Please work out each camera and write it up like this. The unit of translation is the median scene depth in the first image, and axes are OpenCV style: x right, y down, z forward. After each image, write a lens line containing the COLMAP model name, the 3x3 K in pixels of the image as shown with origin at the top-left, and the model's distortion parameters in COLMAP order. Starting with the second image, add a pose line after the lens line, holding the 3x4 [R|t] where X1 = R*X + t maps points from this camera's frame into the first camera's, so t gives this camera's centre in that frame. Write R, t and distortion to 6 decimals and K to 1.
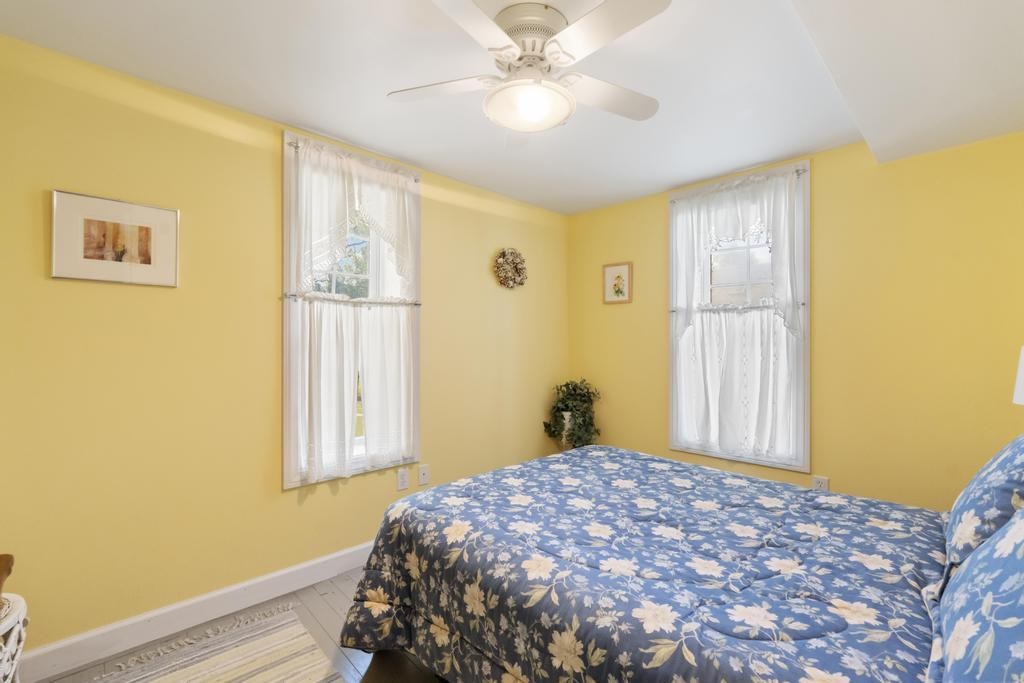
lens RADIAL K [[447.0, 0, 509.0], [0, 447.0, 341.9], [0, 0, 1]] dist [-0.007598, -0.000165]
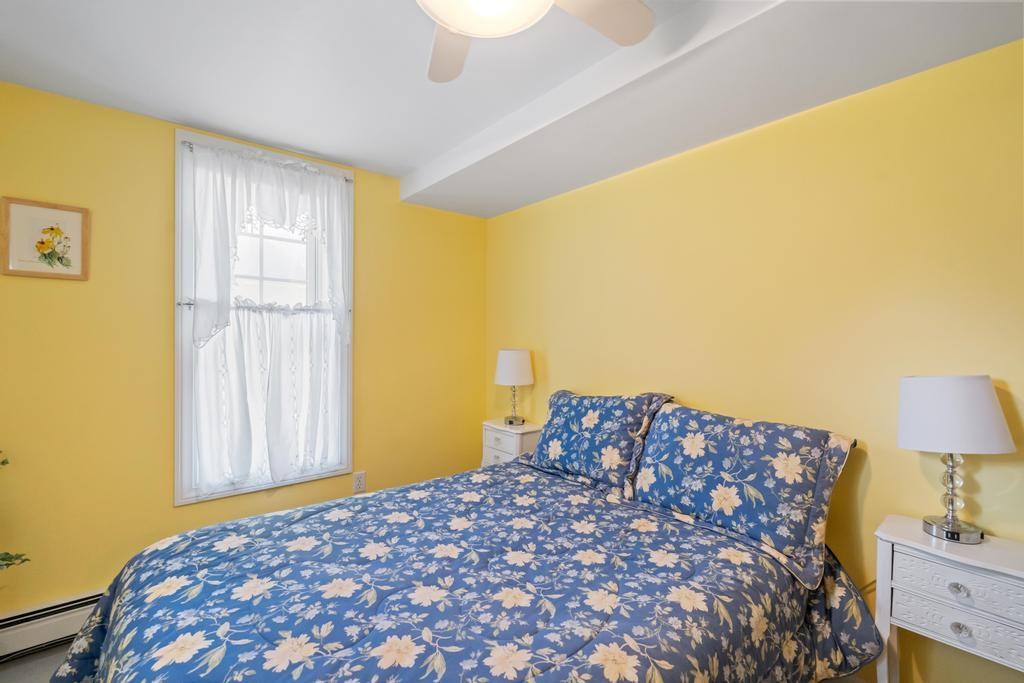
lens RADIAL K [[447.0, 0, 509.2], [0, 447.0, 342.9], [0, 0, 1]] dist [-0.007598, -0.000165]
pose [[0.072872, -0.010079, 0.997290, -0.491395], [-0.007276, 0.999917, 0.010637, -0.034178], [-0.997315, -0.008031, 0.072793, 0.795296]]
